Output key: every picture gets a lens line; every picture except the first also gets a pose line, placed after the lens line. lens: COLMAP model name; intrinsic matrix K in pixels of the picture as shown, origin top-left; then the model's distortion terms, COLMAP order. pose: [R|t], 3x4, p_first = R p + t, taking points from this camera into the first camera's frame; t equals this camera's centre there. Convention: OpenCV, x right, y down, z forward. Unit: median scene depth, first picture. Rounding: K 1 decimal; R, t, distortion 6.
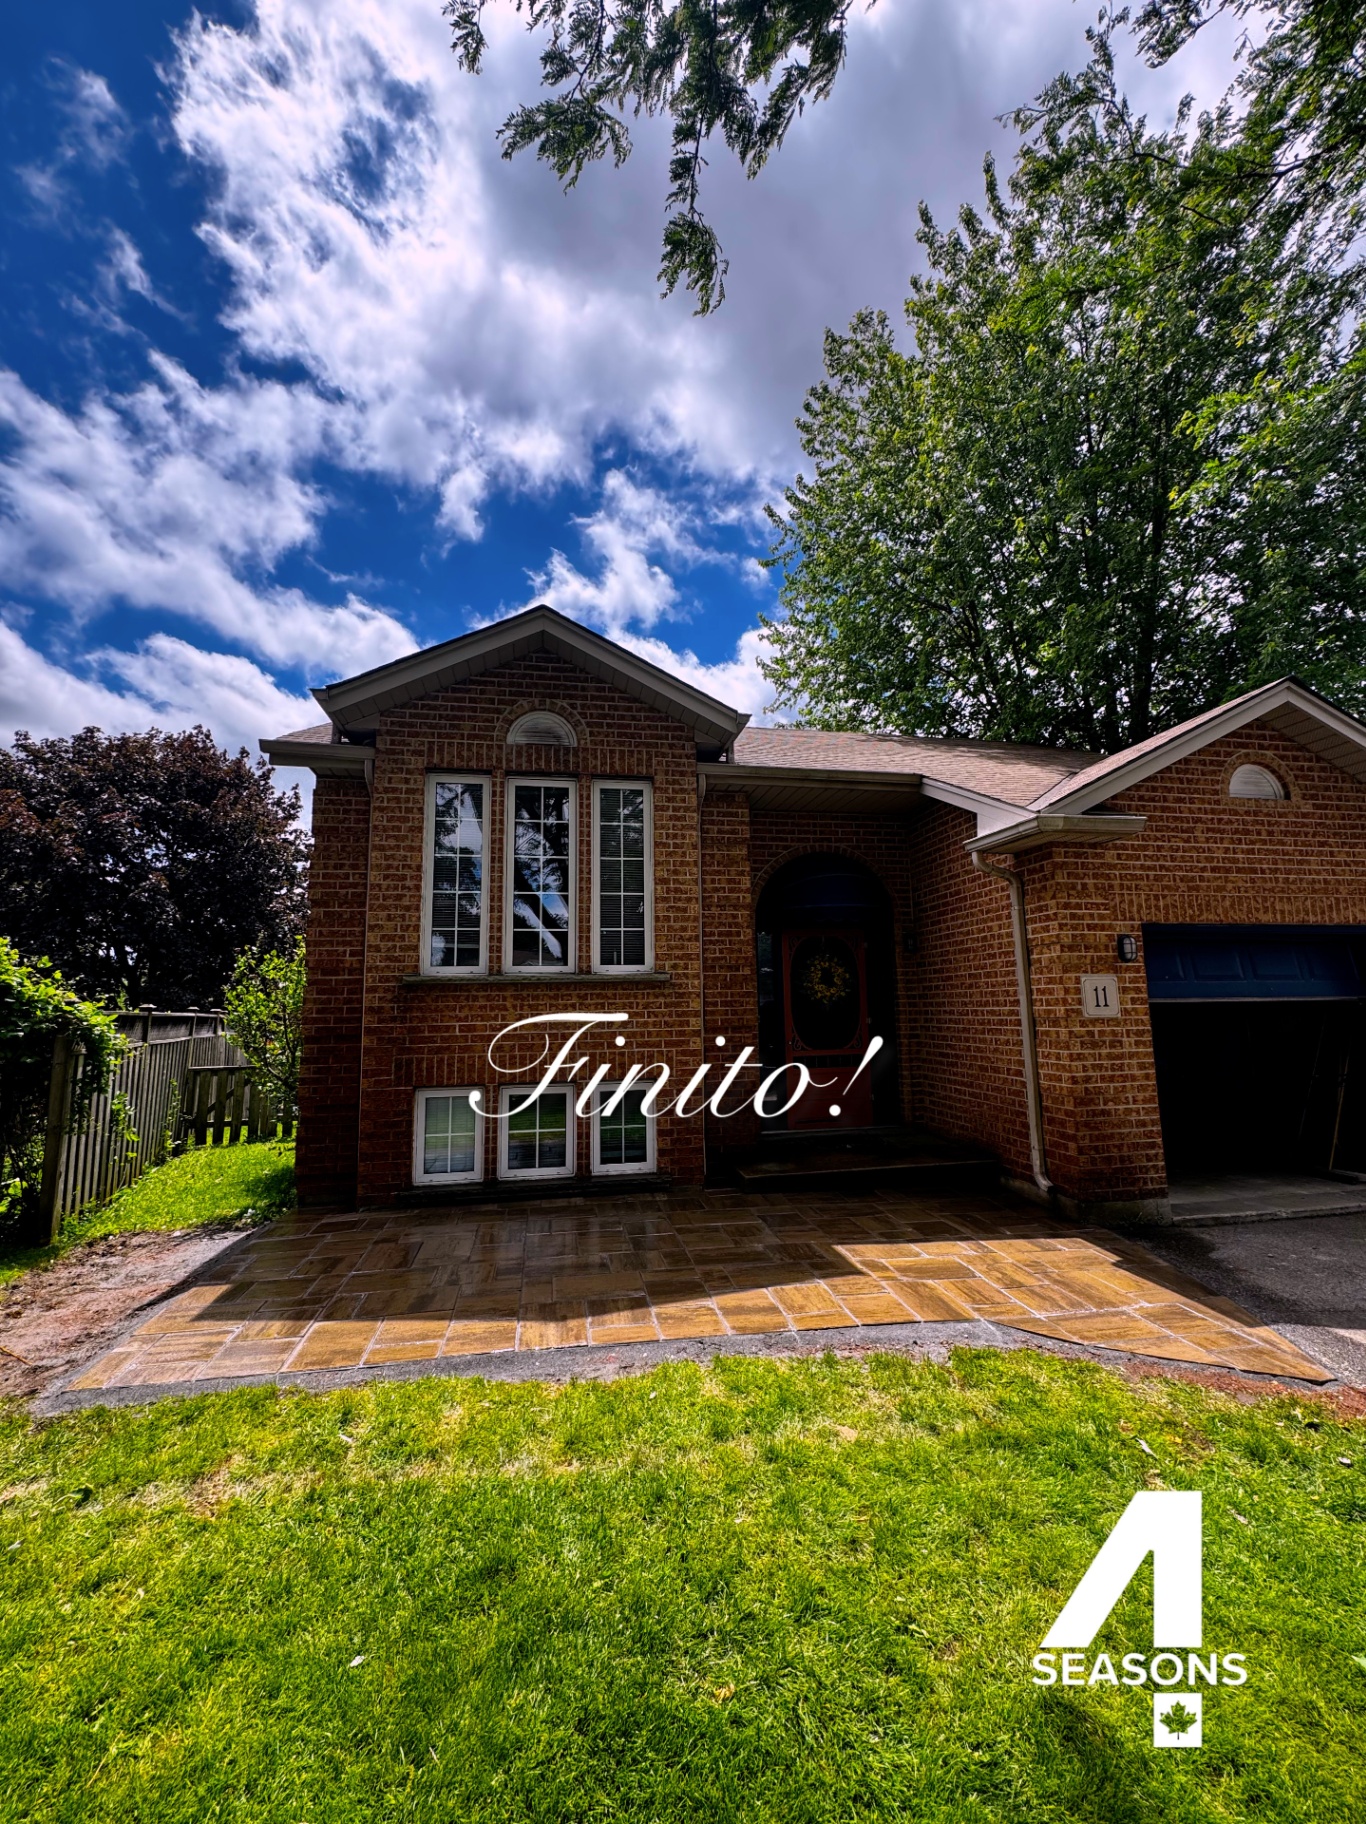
lens RADIAL K [[793.7, 0, 681.1], [0, 793.7, 876.6], [0, 0, 1]] dist [0.000335, 0.000265]
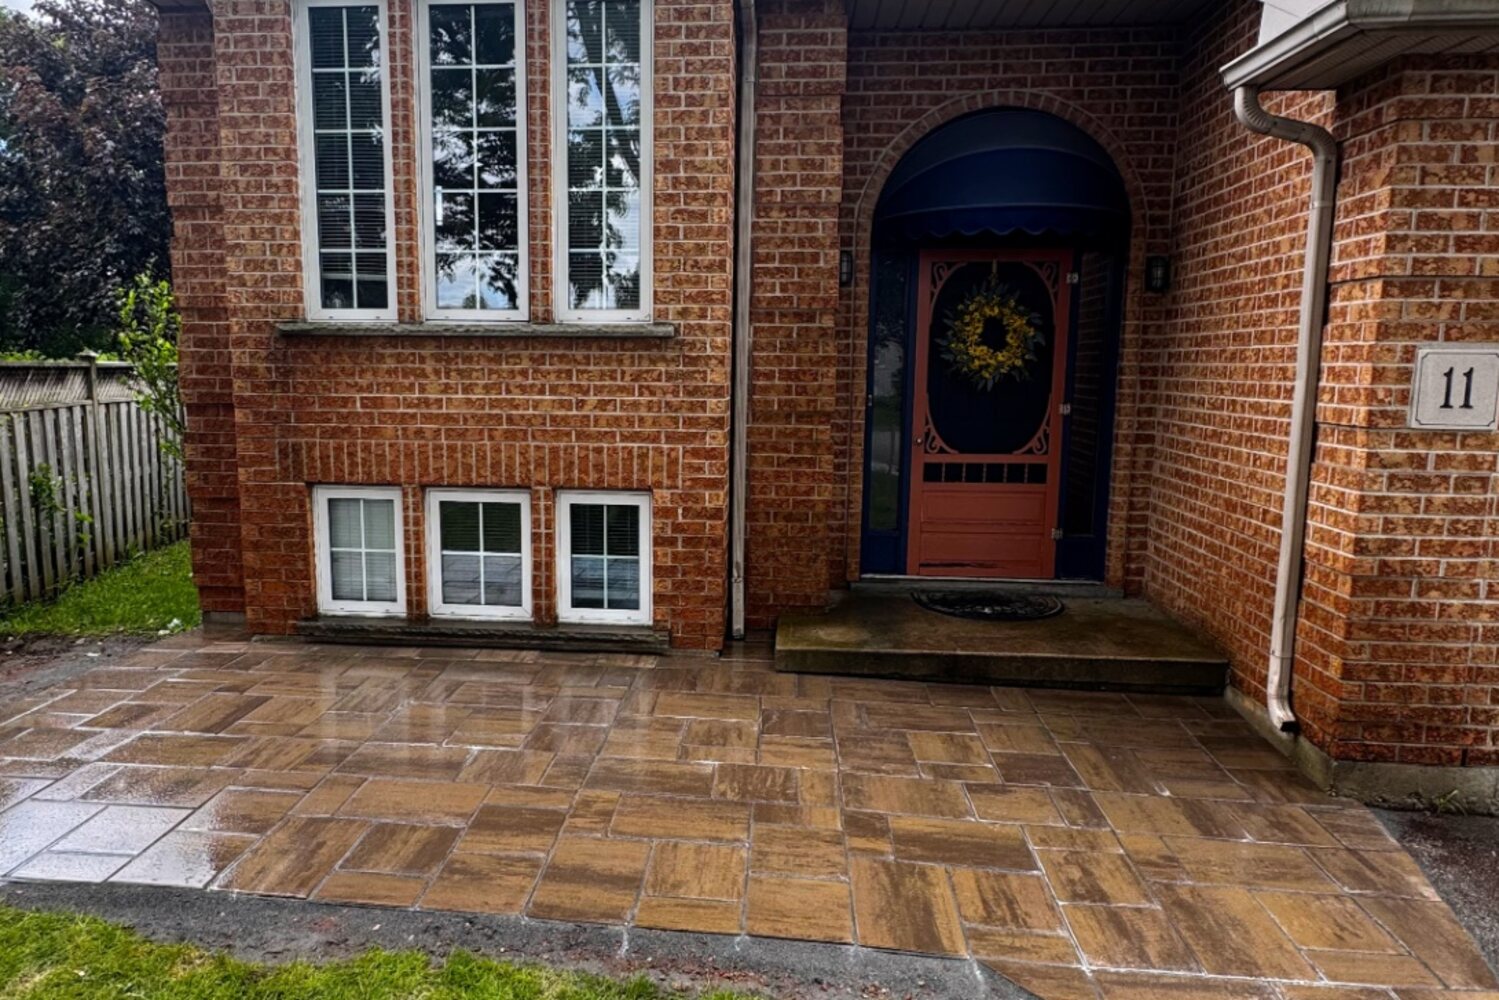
lens RADIAL K [[1055.7, 0, 749.5], [0, 1055.7, 500.0], [0, 0, 1]] dist [-0.002605, 0.004260]
pose [[0.958097, 0.063691, -0.279272, 0.290939], [0.021838, 0.955888, 0.292919, 0.015551], [0.285609, -0.286744, 0.914443, 0.251315]]
